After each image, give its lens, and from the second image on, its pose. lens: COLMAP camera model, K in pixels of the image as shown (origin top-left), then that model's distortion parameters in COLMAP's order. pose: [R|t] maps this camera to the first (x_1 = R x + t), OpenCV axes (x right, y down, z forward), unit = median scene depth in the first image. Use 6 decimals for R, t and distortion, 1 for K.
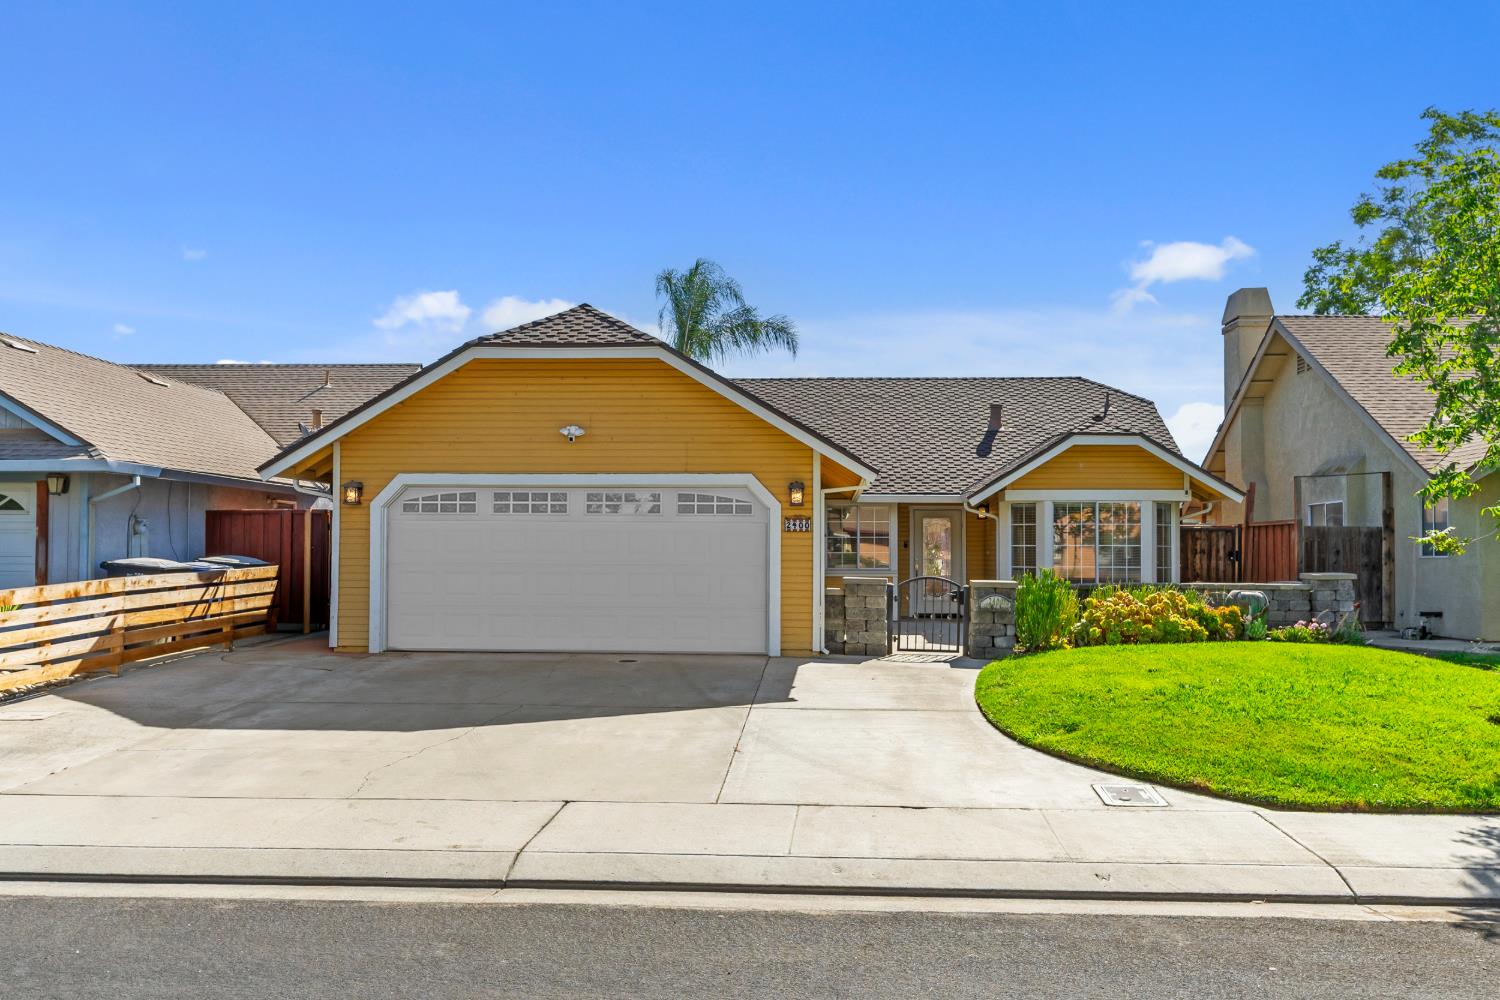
lens RADIAL K [[1194.0, 0, 752.0], [0, 1194.0, 509.1], [0, 0, 1]] dist [0.012361, -0.017583]
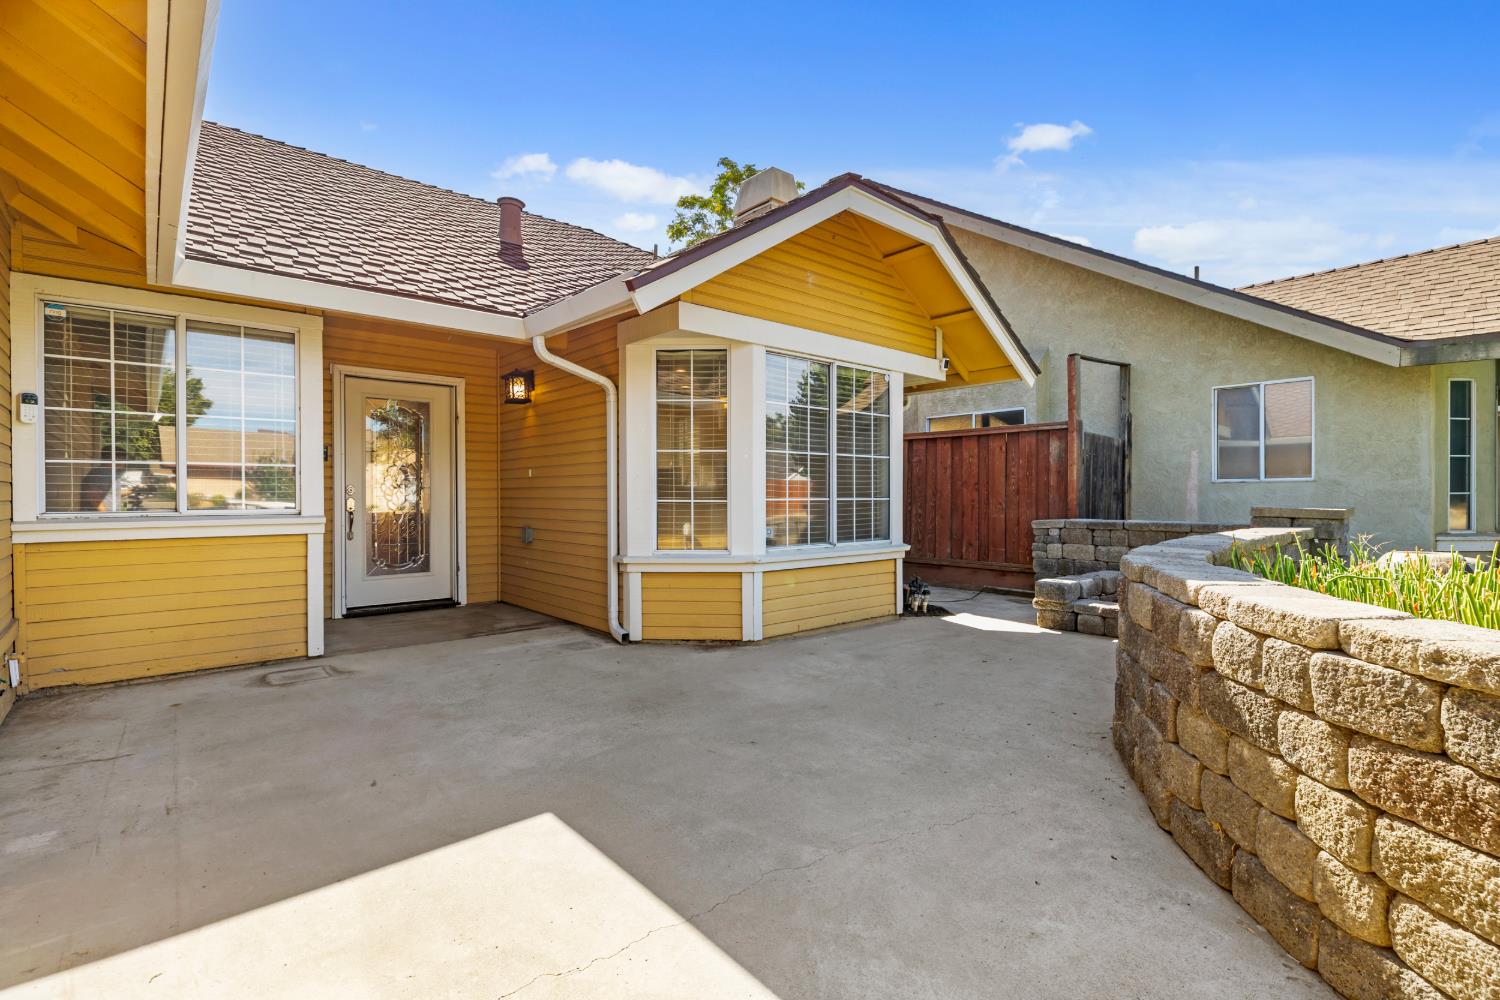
lens RADIAL K [[680.7, 0, 747.5], [0, 680.7, 505.5], [0, 0, 1]] dist [0.011948, -0.000147]
pose [[0.707836, -0.014962, 0.706218, 0.094002], [-0.022731, 0.998775, 0.043943, 0.052163], [-0.706011, -0.047157, 0.706629, 1.092217]]
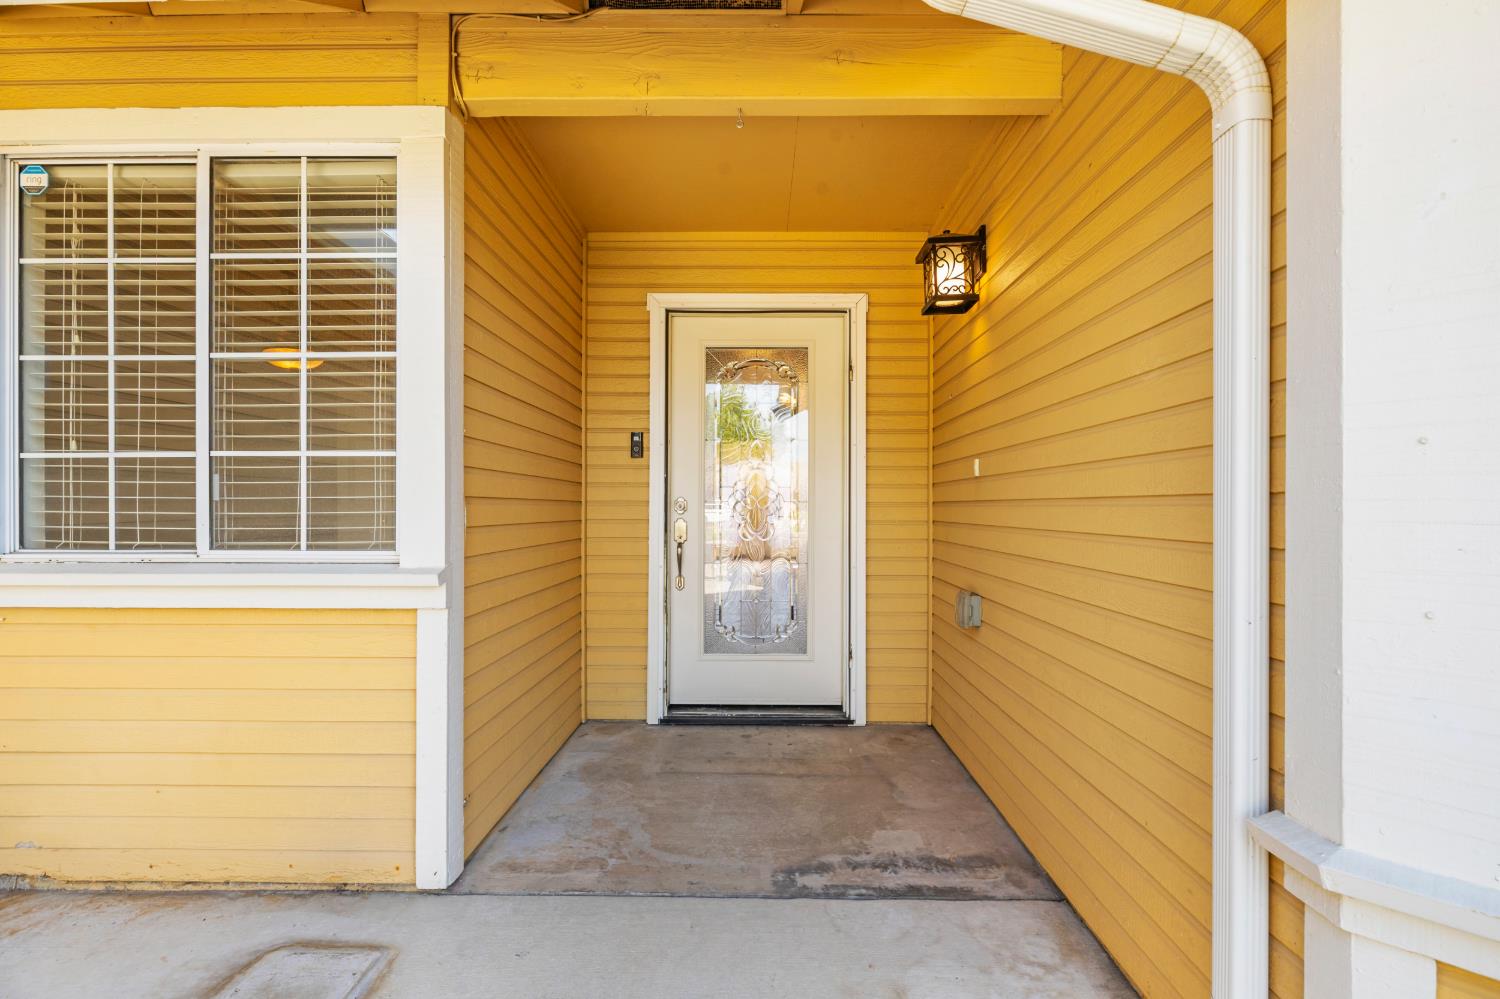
lens RADIAL K [[680.7, 0, 748.5], [0, 680.7, 507.2], [0, 0, 1]] dist [0.011948, -0.000147]
pose [[0.998794, -0.002270, 0.049047, 0.228778], [0.000494, 0.999345, 0.036193, 0.058092], [-0.049097, -0.036125, 0.998140, 1.309235]]
